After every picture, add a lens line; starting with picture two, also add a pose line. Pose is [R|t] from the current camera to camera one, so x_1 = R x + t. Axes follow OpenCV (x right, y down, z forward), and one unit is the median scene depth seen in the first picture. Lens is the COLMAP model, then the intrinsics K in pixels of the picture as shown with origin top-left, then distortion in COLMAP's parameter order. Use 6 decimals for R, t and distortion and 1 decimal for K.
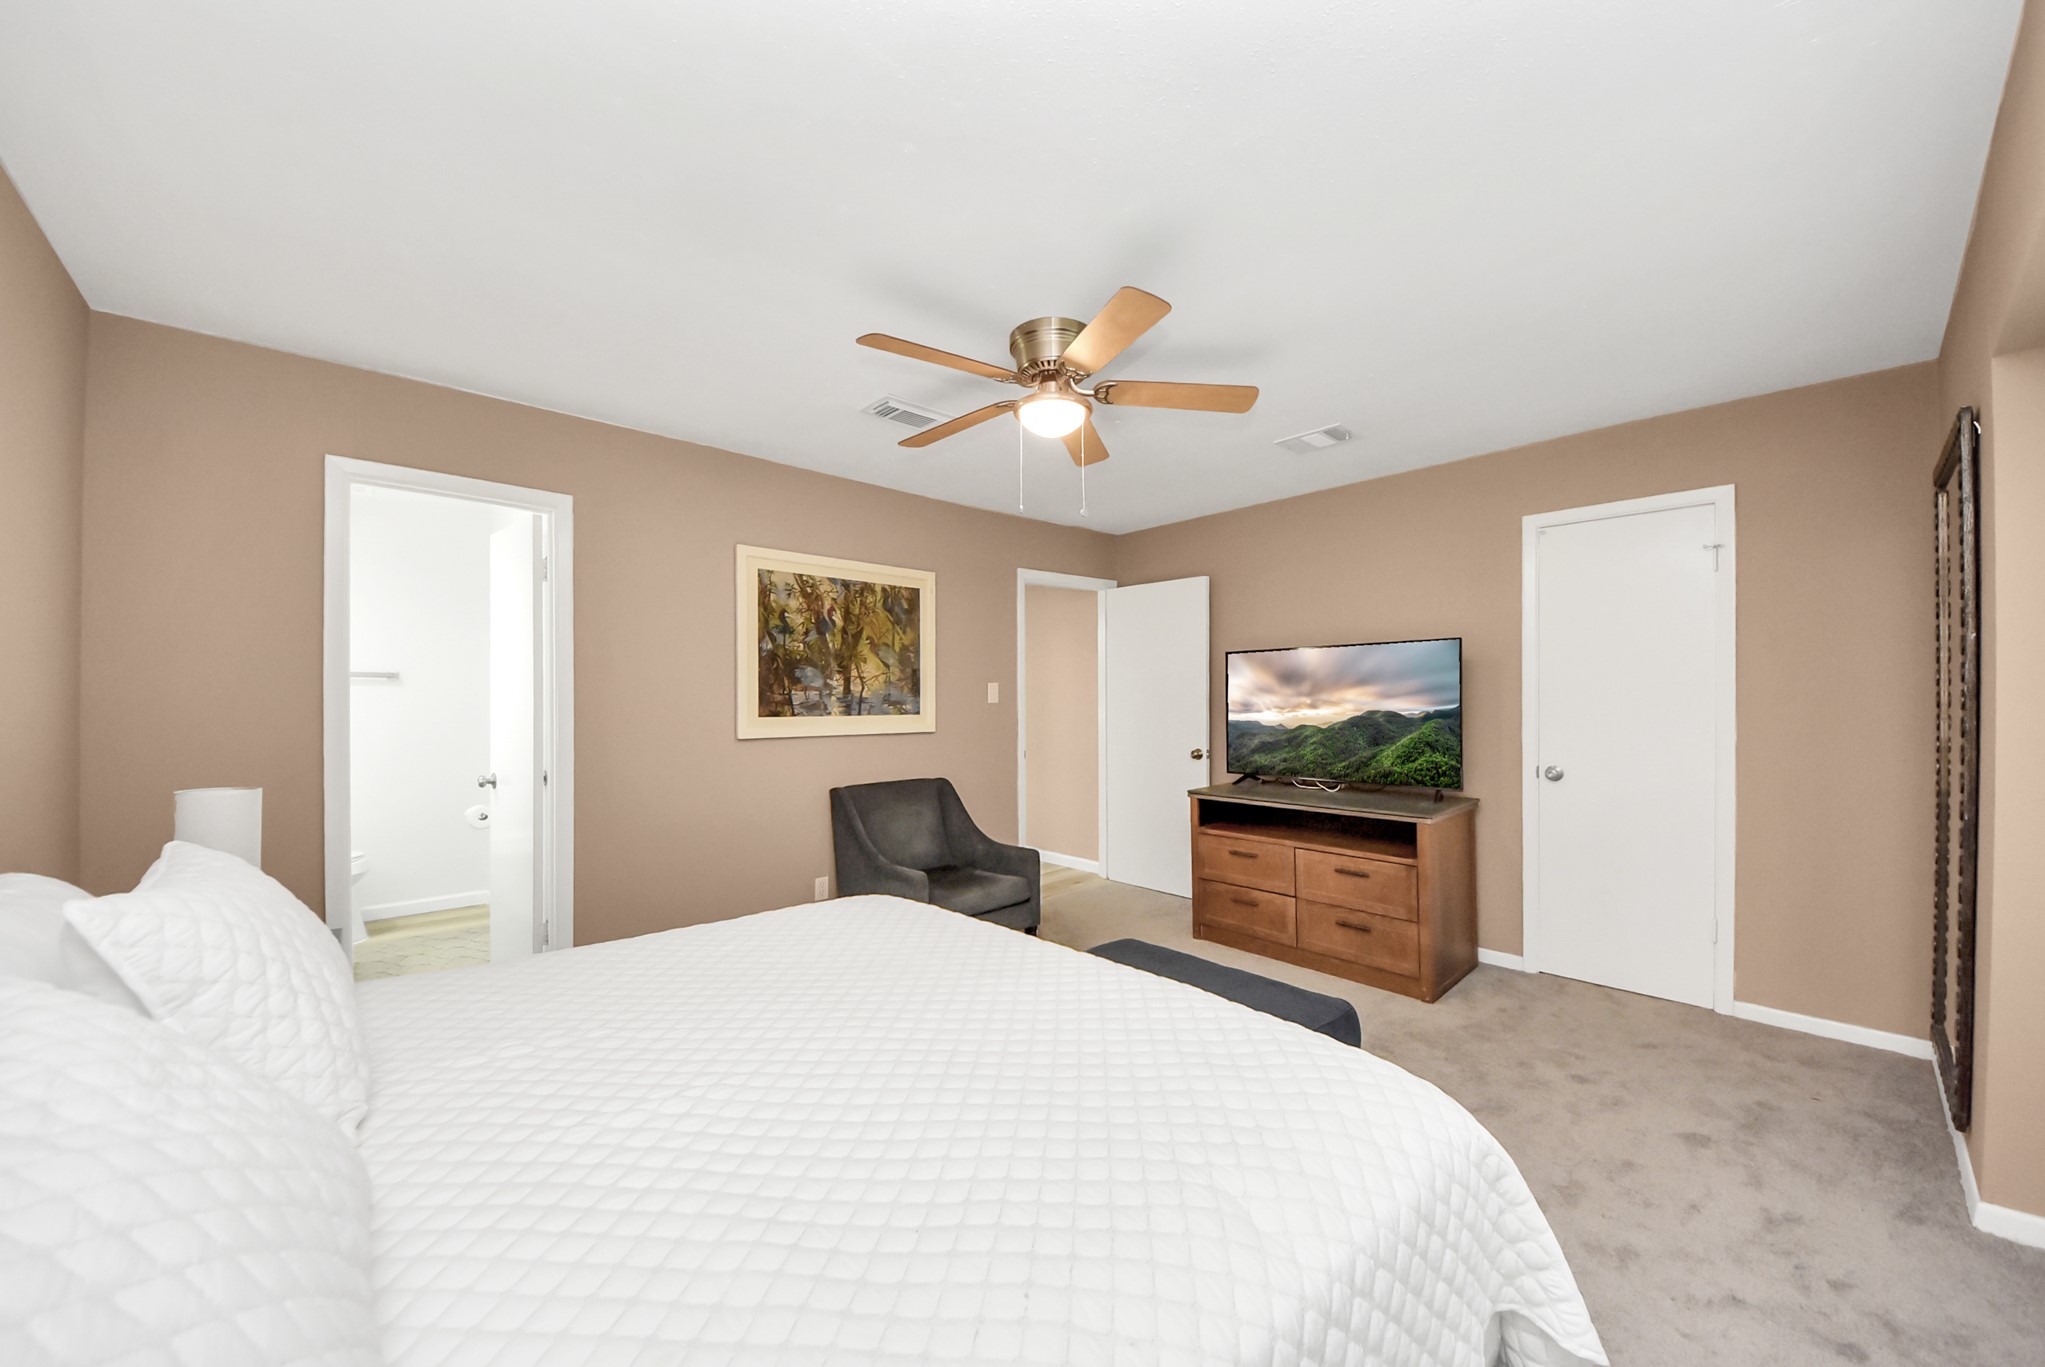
lens RADIAL K [[741.2, 0, 1042.5], [0, 741.2, 676.7], [0, 0, 1]] dist [0.007782, -0.006032]
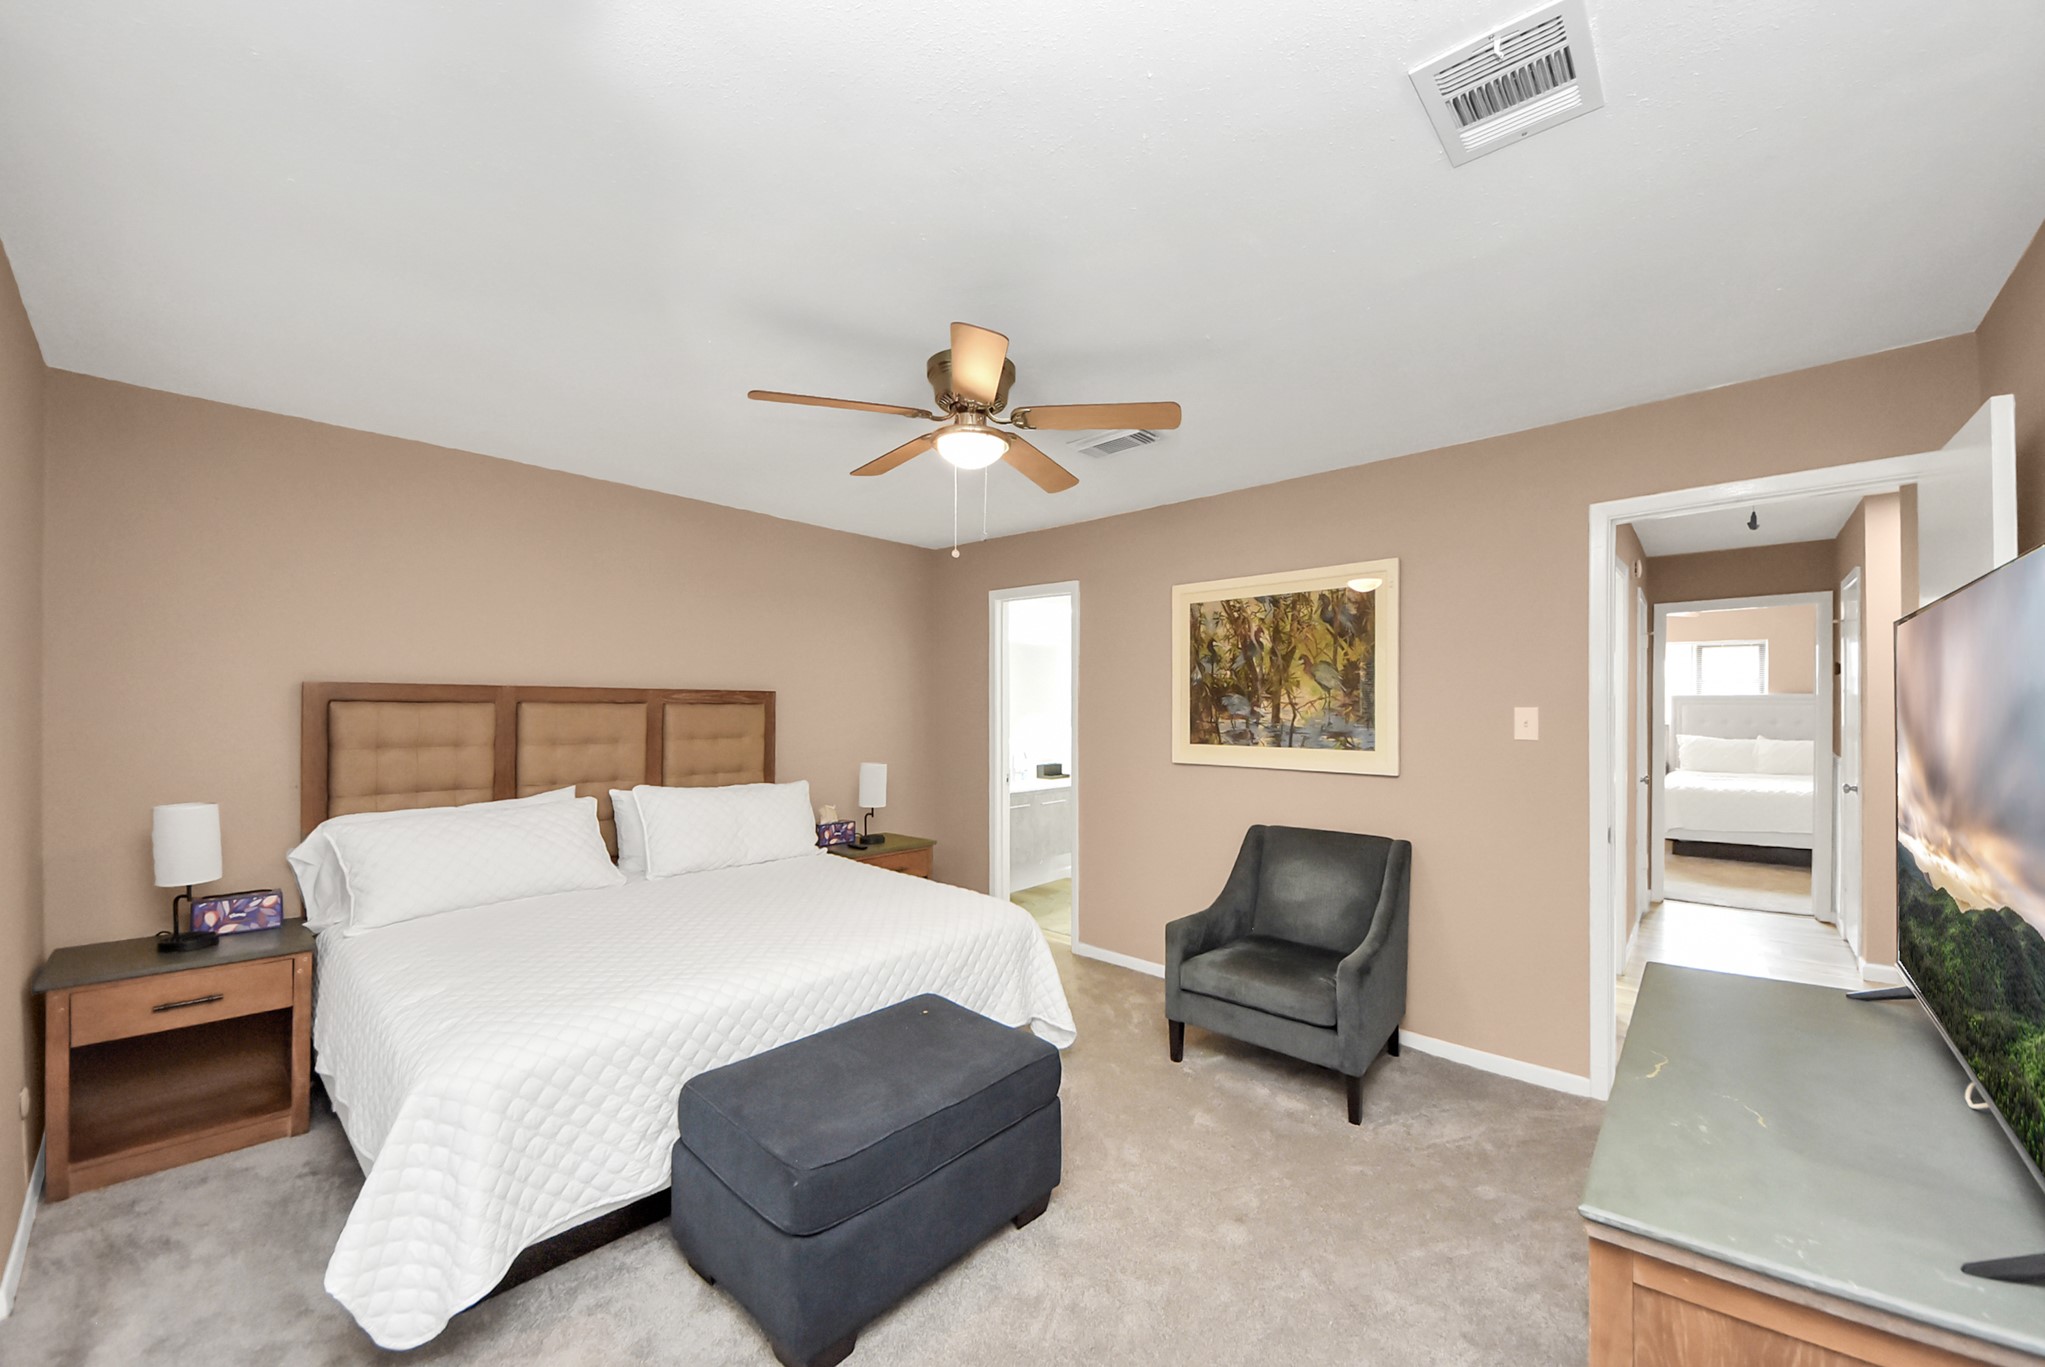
lens RADIAL K [[741.2, 0, 1038.8], [0, 741.2, 685.5], [0, 0, 1]] dist [0.007782, -0.006032]
pose [[0.088245, -0.039061, -0.995333, 0.612084], [0.019951, 0.999100, -0.037440, 0.006431], [0.995899, -0.016554, 0.088945, 0.646311]]
